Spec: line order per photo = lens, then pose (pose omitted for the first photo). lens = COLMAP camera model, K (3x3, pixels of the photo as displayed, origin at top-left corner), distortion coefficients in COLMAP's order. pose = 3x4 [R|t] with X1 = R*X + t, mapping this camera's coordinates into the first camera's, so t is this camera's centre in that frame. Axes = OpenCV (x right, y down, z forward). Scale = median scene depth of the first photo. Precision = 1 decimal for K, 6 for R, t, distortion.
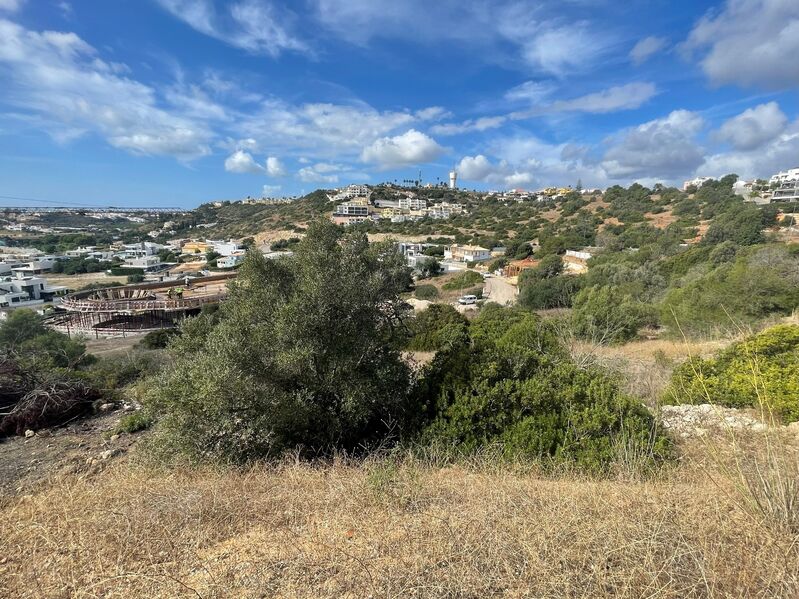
lens RADIAL K [[392.6, 0, 405.8], [0, 392.6, 306.2], [0, 0, 1]] dist [-0.002800, 0.003603]
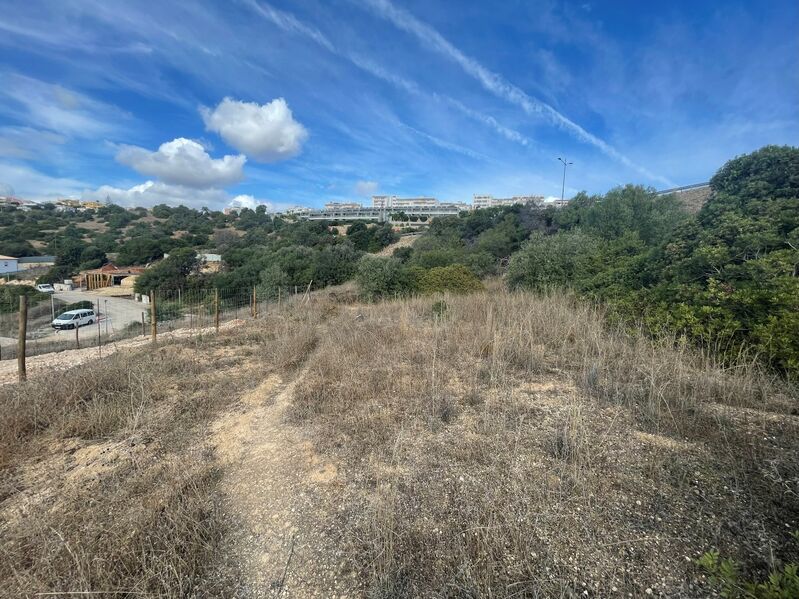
lens RADIAL K [[320.7, 0, 396.5], [0, 320.7, 295.1], [0, 0, 1]] dist [-0.002623, 0.000252]
pose [[0.390838, -0.106428, 0.914286, -0.015447], [0.178793, 0.983152, 0.038015, 0.003366], [-0.902928, 0.148610, 0.403282, 0.127838]]
